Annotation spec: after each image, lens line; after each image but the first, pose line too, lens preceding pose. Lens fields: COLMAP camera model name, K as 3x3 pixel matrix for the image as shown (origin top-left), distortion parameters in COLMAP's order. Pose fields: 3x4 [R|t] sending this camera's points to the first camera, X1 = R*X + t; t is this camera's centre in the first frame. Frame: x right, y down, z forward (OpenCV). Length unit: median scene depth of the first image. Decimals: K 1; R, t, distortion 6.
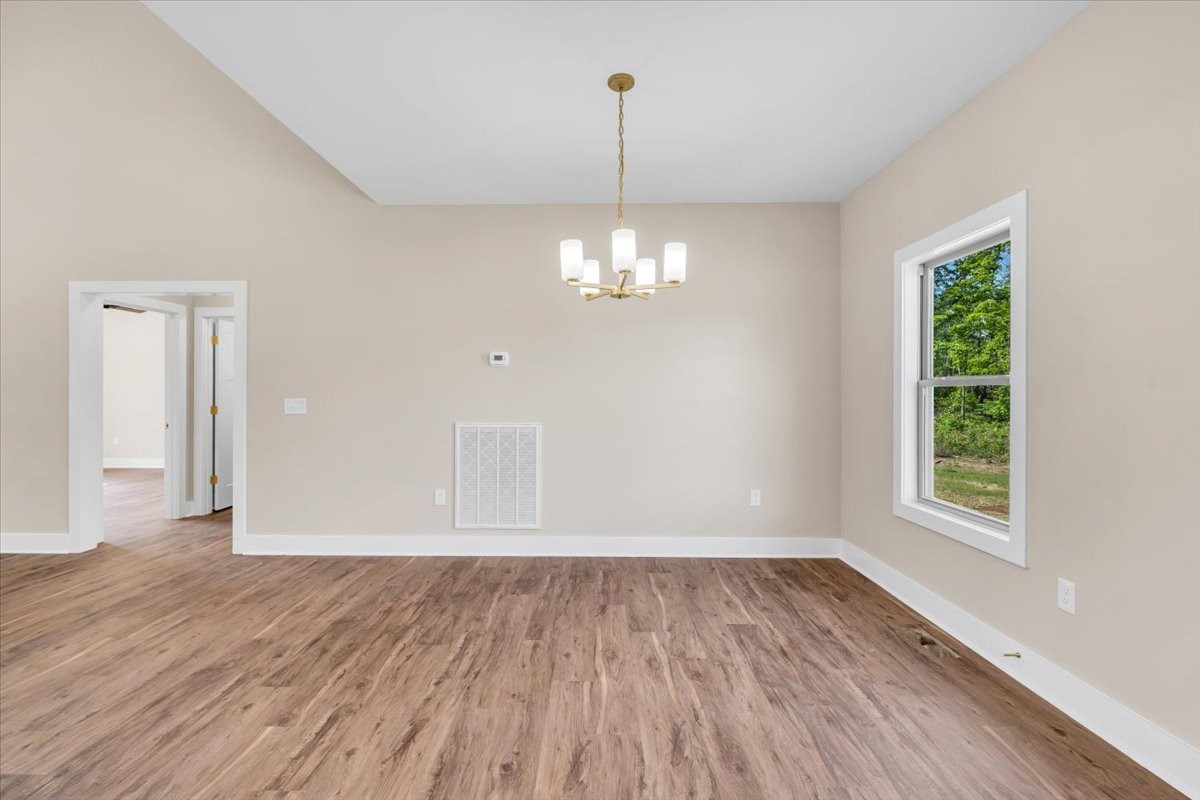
lens RADIAL K [[535.7, 0, 591.1], [0, 535.7, 391.1], [0, 0, 1]] dist [0.000372, -0.000149]
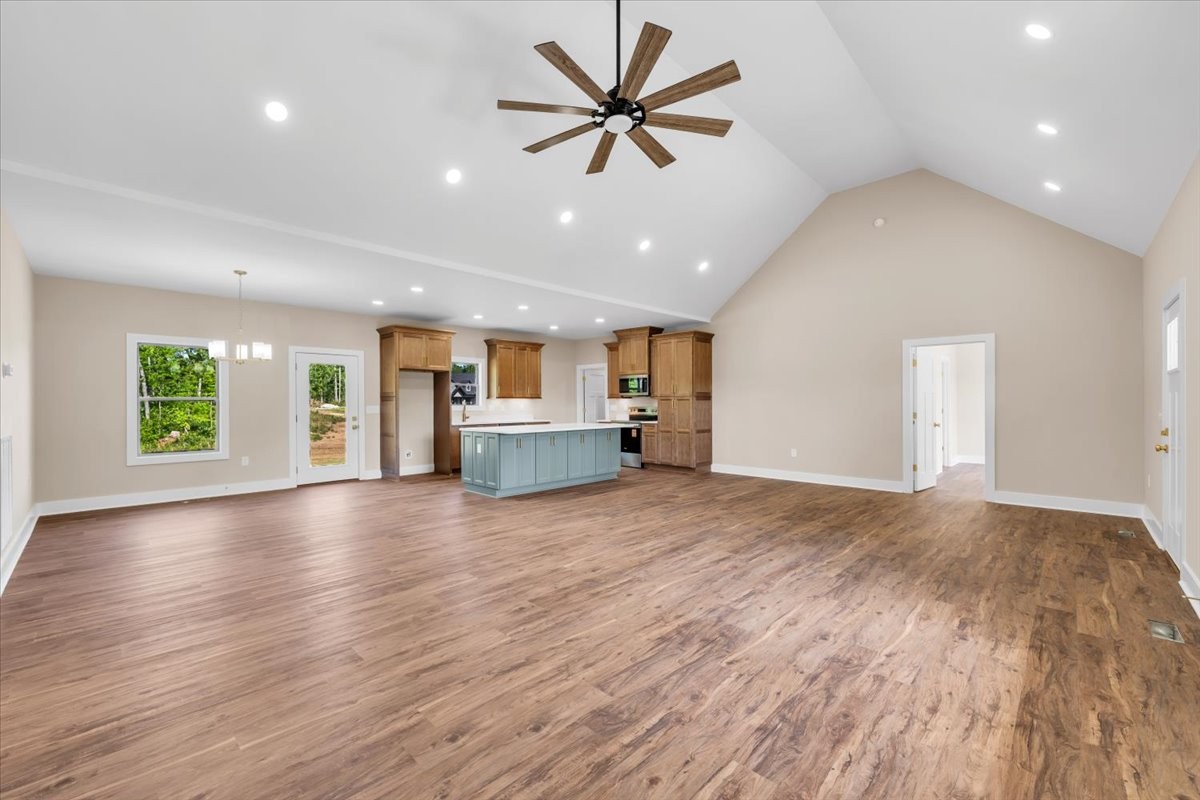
lens RADIAL K [[488.5, 0, 587.1], [0, 488.5, 402.0], [0, 0, 1]] dist [-0.004093, 0.001987]
pose [[-0.723009, 0.000536, 0.690839, -1.955540], [-0.002780, 0.999989, -0.003685, -0.003630], [-0.690833, -0.004585, -0.723000, 1.161424]]
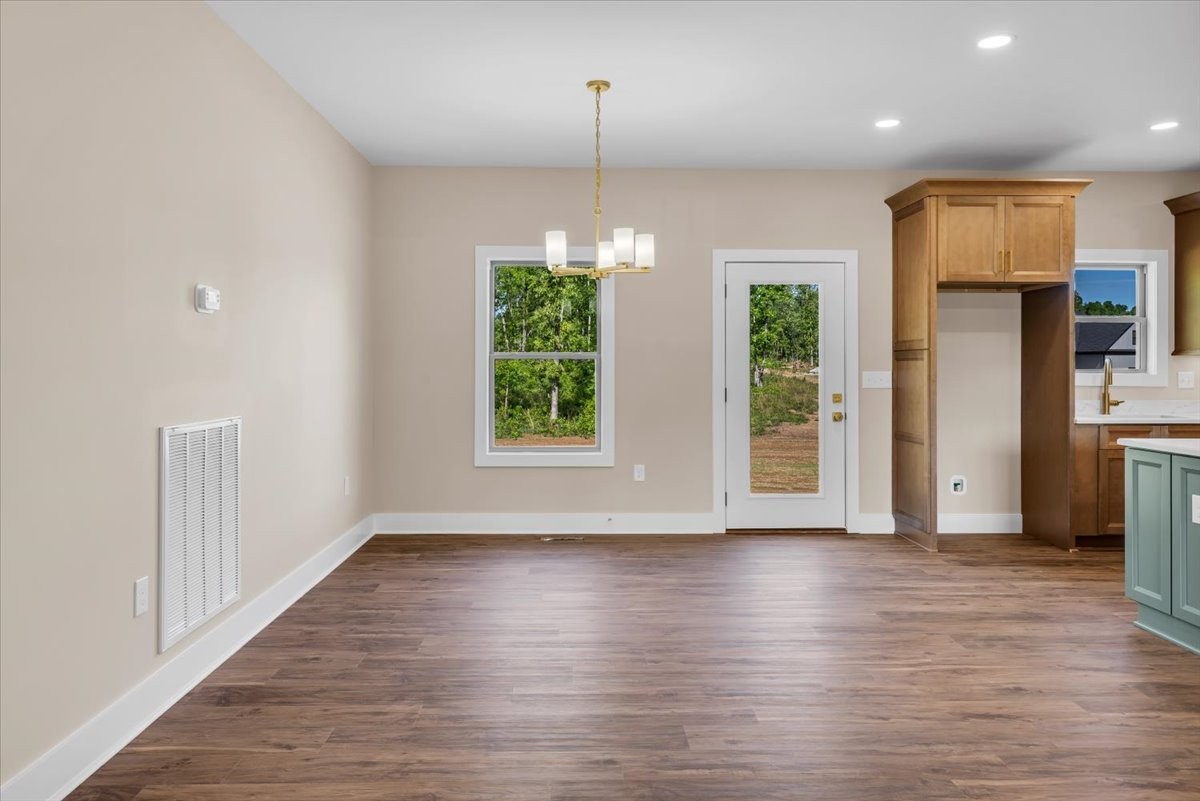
lens RADIAL K [[790.1, 0, 590.9], [0, 790.1, 360.6], [0, 0, 1]] dist [0.002960, 0.001951]
pose [[-0.035719, 0.003806, 0.999355, -1.224694], [-0.010386, 0.999937, -0.004179, 0.000773], [-0.999308, -0.010529, -0.035677, 0.832445]]
